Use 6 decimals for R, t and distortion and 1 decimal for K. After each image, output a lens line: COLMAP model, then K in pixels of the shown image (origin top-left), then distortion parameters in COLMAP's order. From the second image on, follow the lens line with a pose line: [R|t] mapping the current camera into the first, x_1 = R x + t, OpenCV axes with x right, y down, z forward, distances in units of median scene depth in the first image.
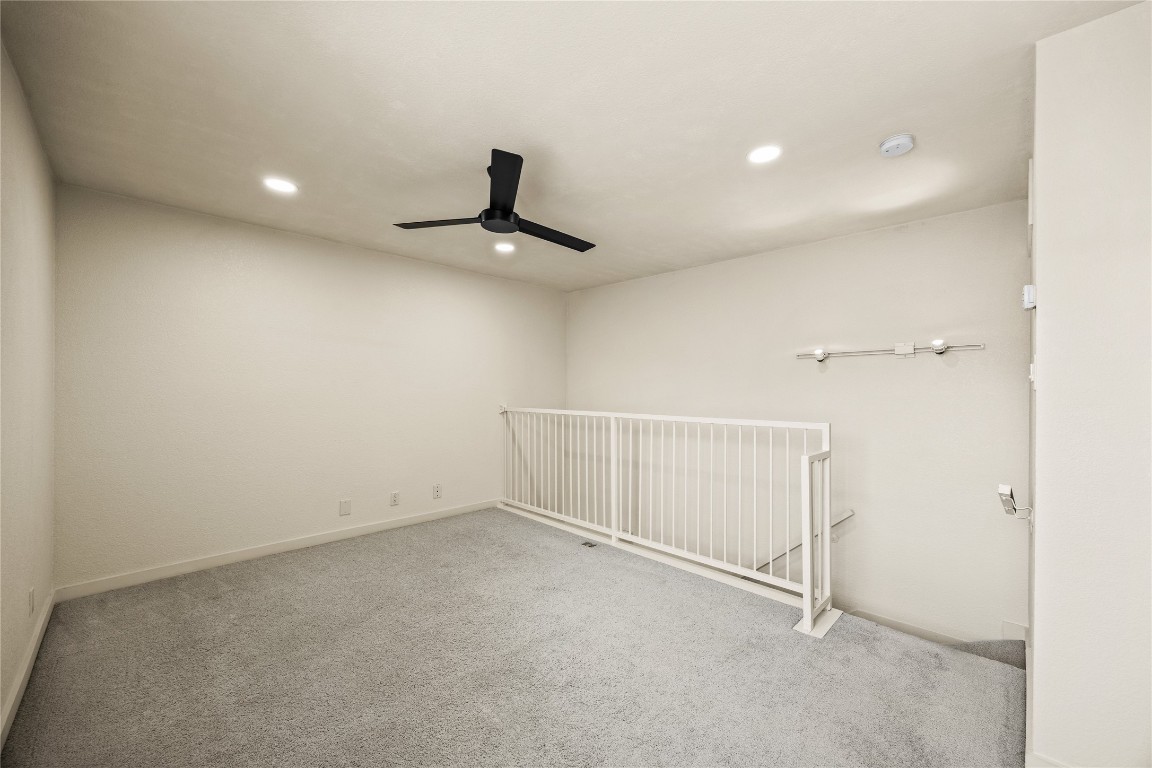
lens RADIAL K [[442.9, 0, 588.2], [0, 442.9, 384.7], [0, 0, 1]] dist [-0.000059, 0.000010]
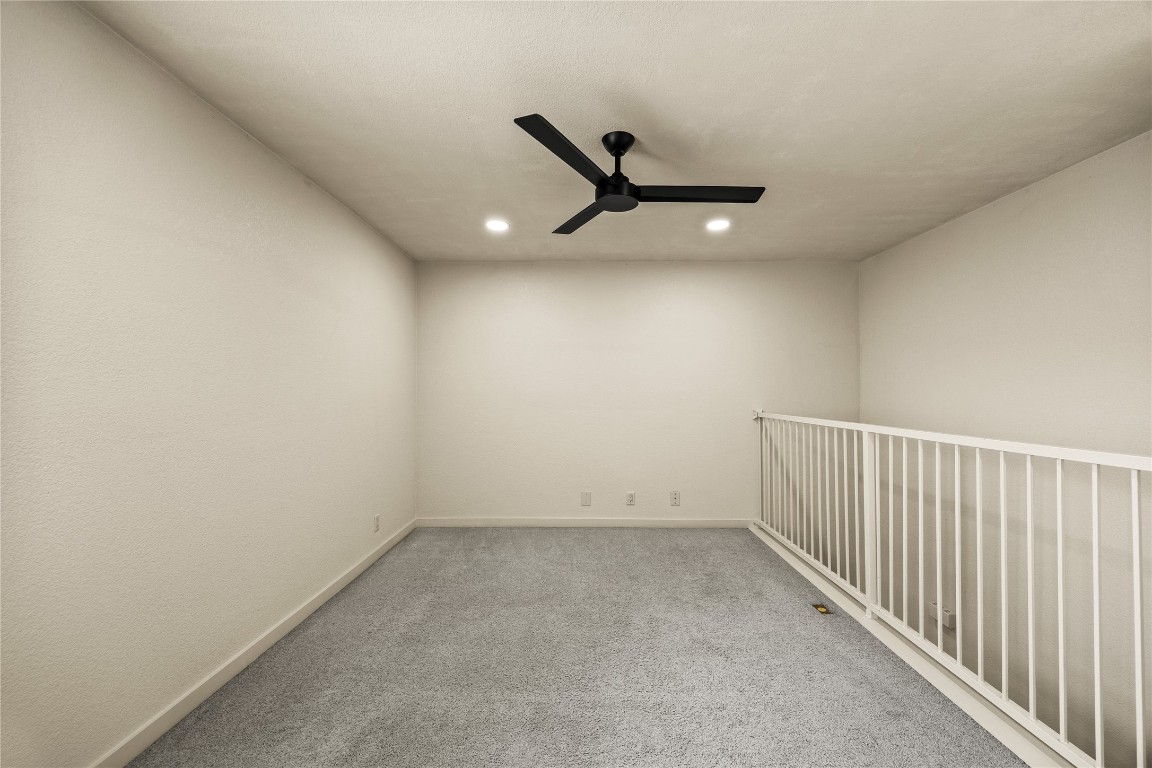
lens RADIAL K [[442.9, 0, 578.8], [0, 442.9, 388.9], [0, 0, 1]] dist [-0.000059, 0.000010]
pose [[0.702638, -0.004592, -0.711533, 0.235151], [0.008959, 0.999957, 0.002394, 0.001025], [0.711491, -0.008057, 0.702649, 0.220677]]
